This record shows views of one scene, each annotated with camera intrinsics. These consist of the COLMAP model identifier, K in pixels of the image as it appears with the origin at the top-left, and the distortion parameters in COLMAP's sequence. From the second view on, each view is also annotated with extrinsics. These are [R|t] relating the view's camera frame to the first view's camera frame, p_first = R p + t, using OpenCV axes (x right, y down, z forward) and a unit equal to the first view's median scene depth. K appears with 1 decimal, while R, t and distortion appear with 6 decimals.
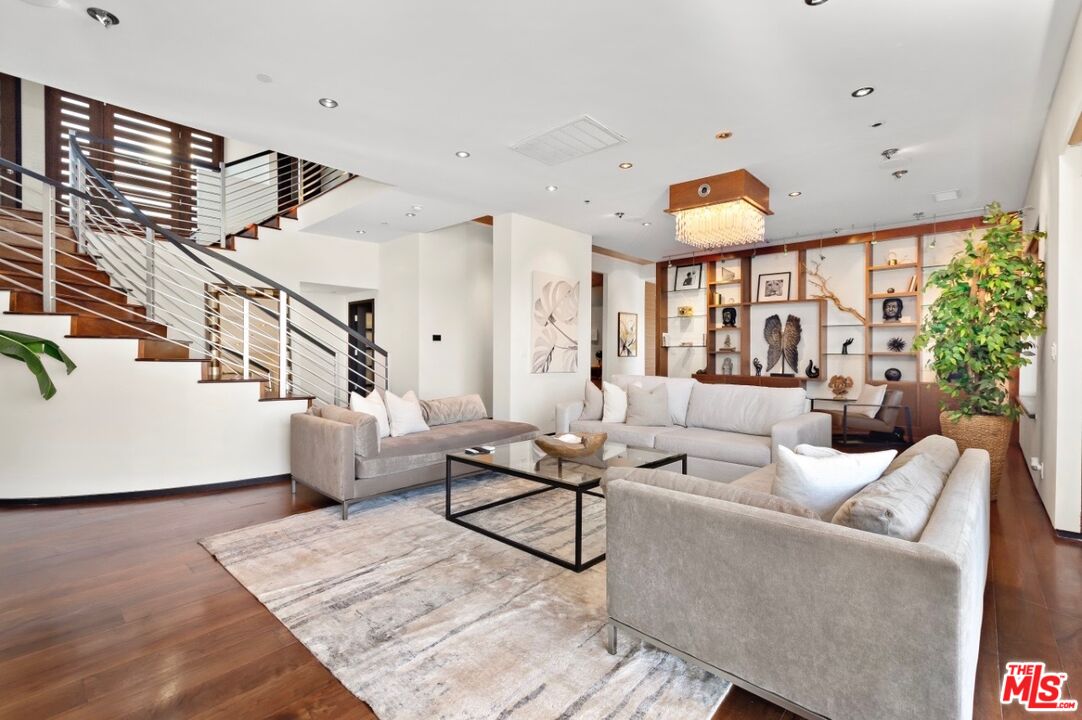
lens RADIAL K [[484.7, 0, 542.2], [0, 484.7, 355.8], [0, 0, 1]] dist [0.023605, -0.000259]
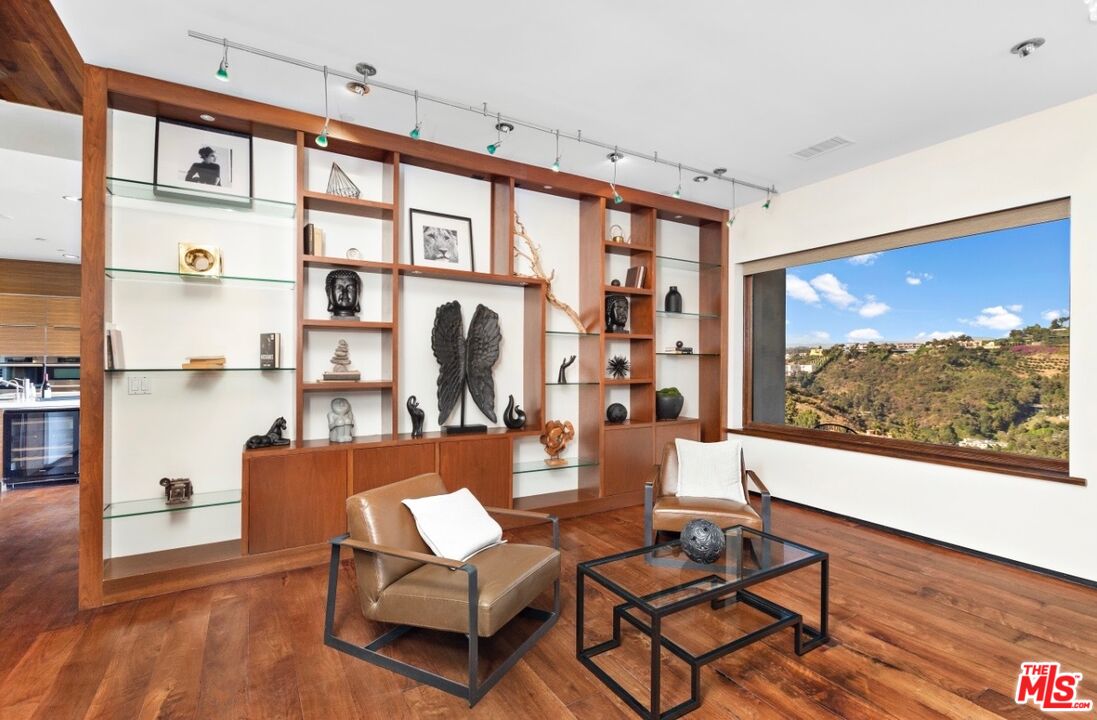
lens RADIAL K [[483.3, 0, 542.4], [0, 483.3, 379.1], [0, 0, 1]] dist [-0.008275, -0.000112]
pose [[0.300452, -0.031729, 0.953269, 0.062829], [0.005516, 0.999488, 0.031529, -0.025148], [-0.953781, -0.004214, 0.300473, 0.809059]]
